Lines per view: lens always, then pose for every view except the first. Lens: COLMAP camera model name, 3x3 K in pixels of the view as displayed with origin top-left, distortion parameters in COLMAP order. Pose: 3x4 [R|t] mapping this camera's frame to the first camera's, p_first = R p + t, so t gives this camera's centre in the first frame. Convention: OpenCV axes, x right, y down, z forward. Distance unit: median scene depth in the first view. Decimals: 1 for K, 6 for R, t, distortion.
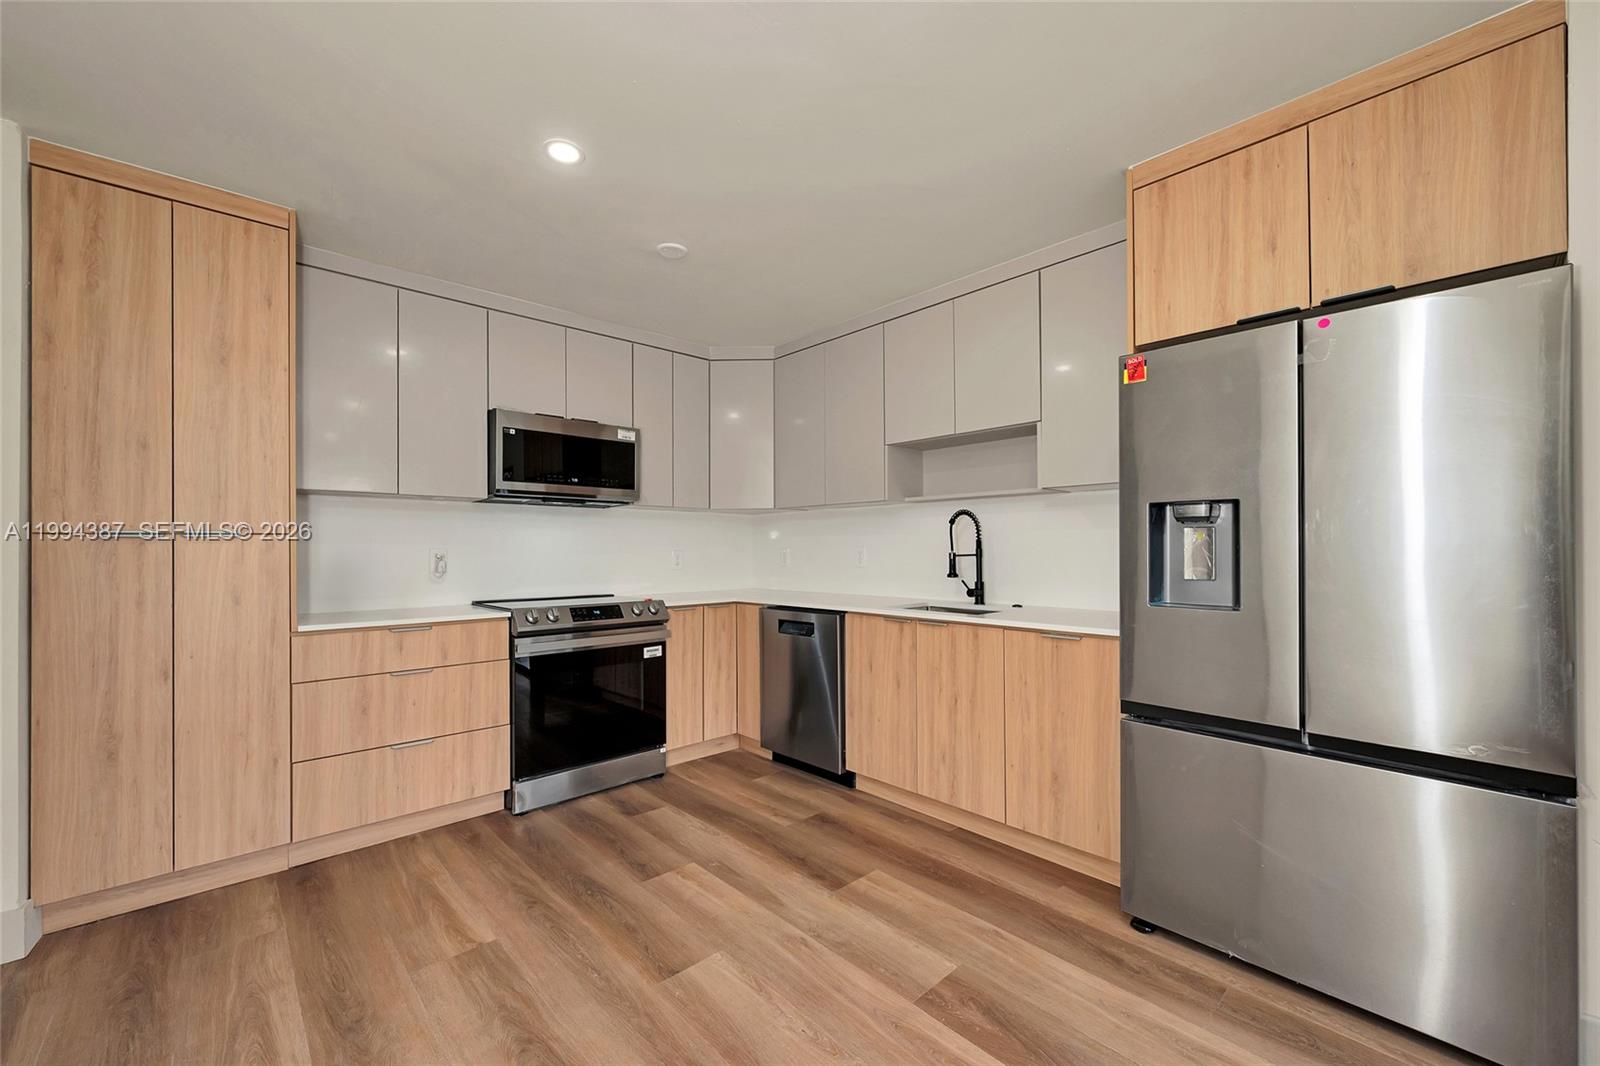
lens RADIAL K [[634.1, 0, 804.6], [0, 634.1, 539.5], [0, 0, 1]] dist [-0.001278, 0.000121]
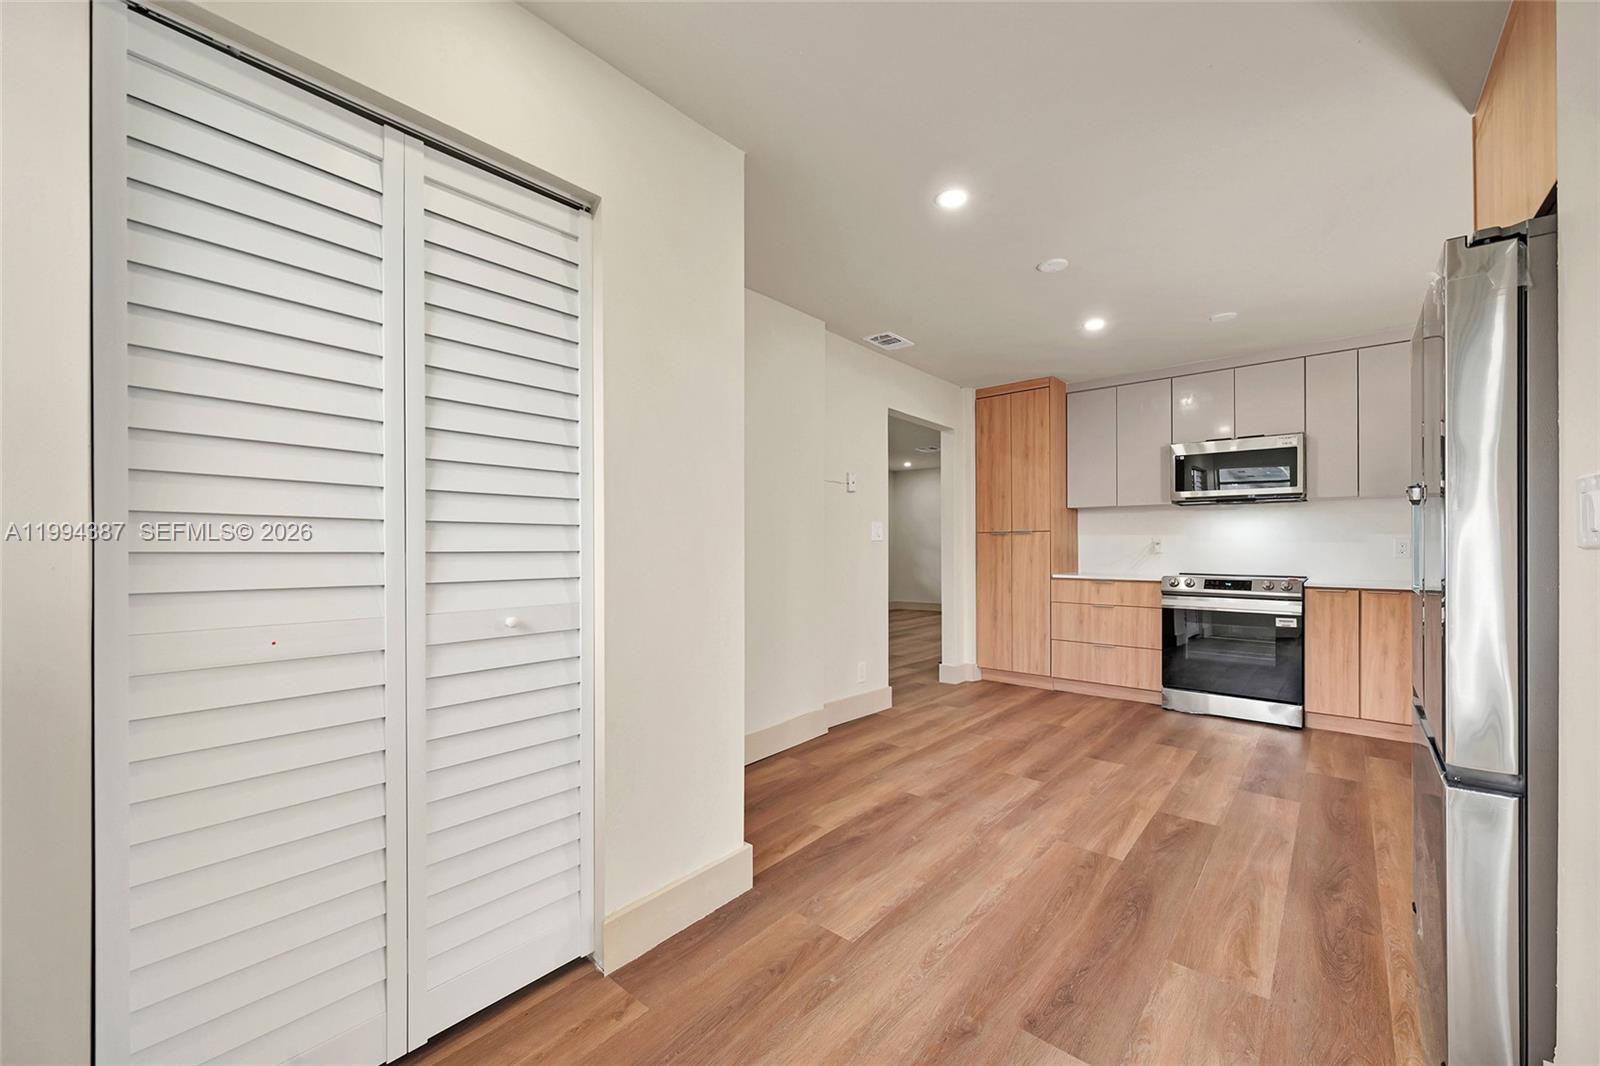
lens RADIAL K [[628.4, 0, 795.6], [0, 628.4, 548.5], [0, 0, 1]] dist [0.001099, 0.000145]
pose [[0.104357, 0.009446, -0.994495, 1.125106], [0.017059, 0.999791, 0.011287, 0.009923], [0.994394, -0.018143, 0.104174, -0.061465]]
